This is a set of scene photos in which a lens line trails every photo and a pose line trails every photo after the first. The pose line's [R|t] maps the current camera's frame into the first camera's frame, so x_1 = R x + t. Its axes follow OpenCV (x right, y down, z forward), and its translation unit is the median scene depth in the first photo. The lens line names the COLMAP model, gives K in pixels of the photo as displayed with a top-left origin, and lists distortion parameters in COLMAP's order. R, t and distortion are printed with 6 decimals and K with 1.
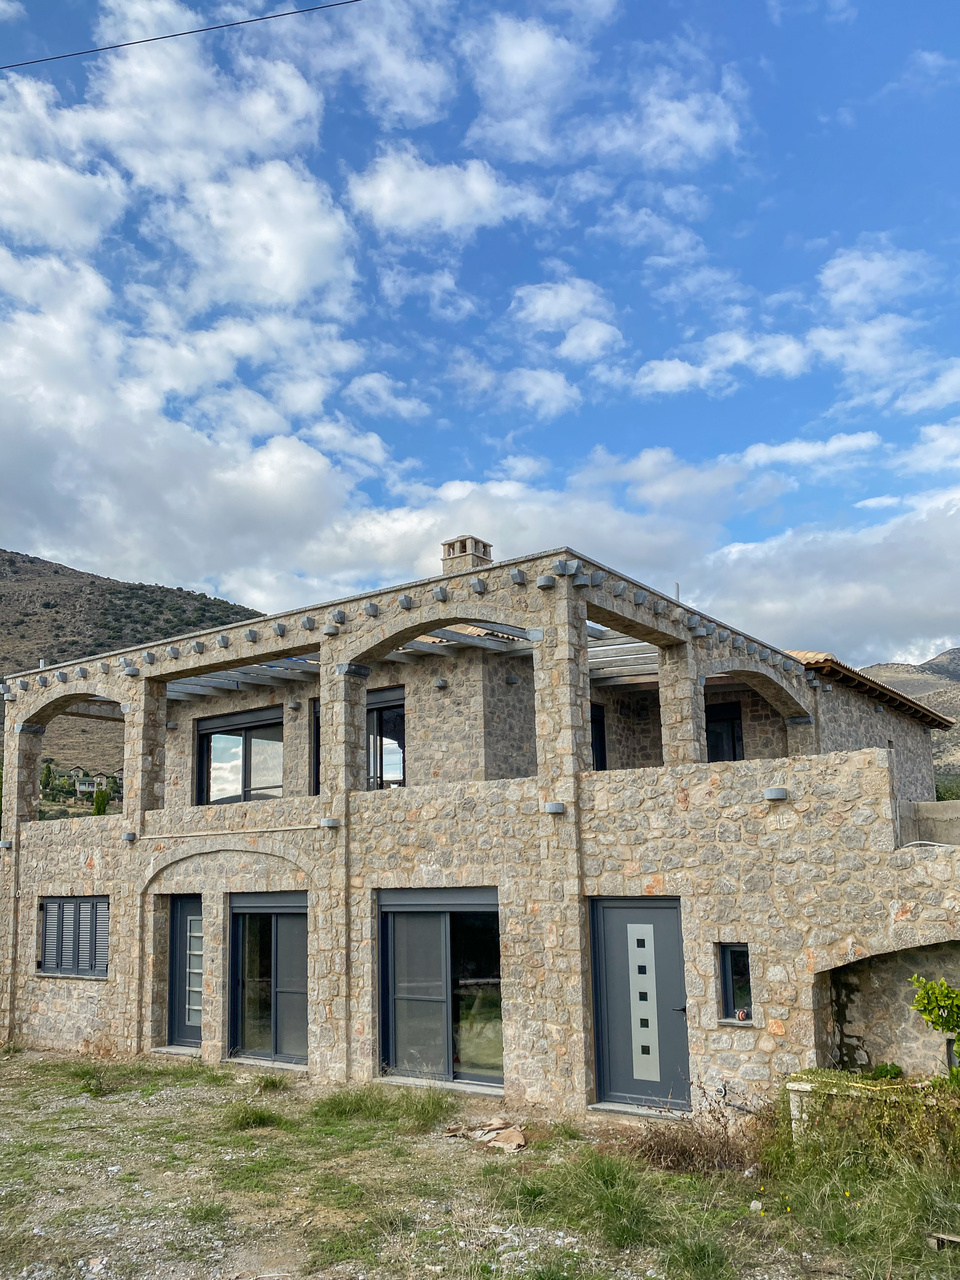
lens RADIAL K [[1391.8, 0, 480.0], [0, 1391.8, 640.0], [0, 0, 1]] dist [0.060923, -0.298755]
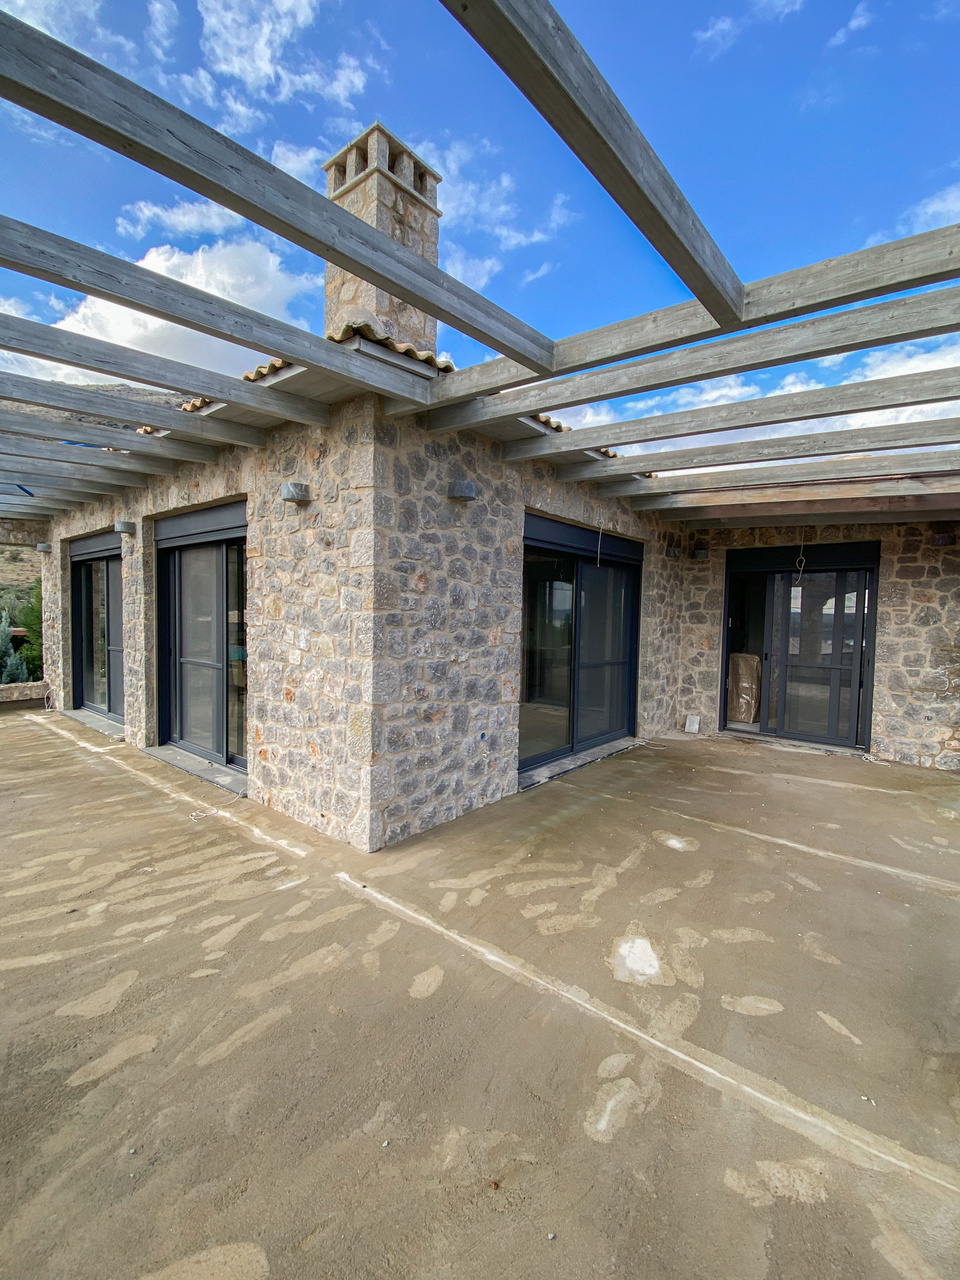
lens RADIAL K [[522.4, 0, 480.0], [0, 522.4, 640.0], [0, 0, 1]] dist [0.013757, -0.000026]
pose [[0.991834, 0.057089, -0.114047, 0.049693], [-0.023264, 0.960202, 0.278335, 0.028366], [0.125398, -0.273409, 0.953689, 0.838376]]
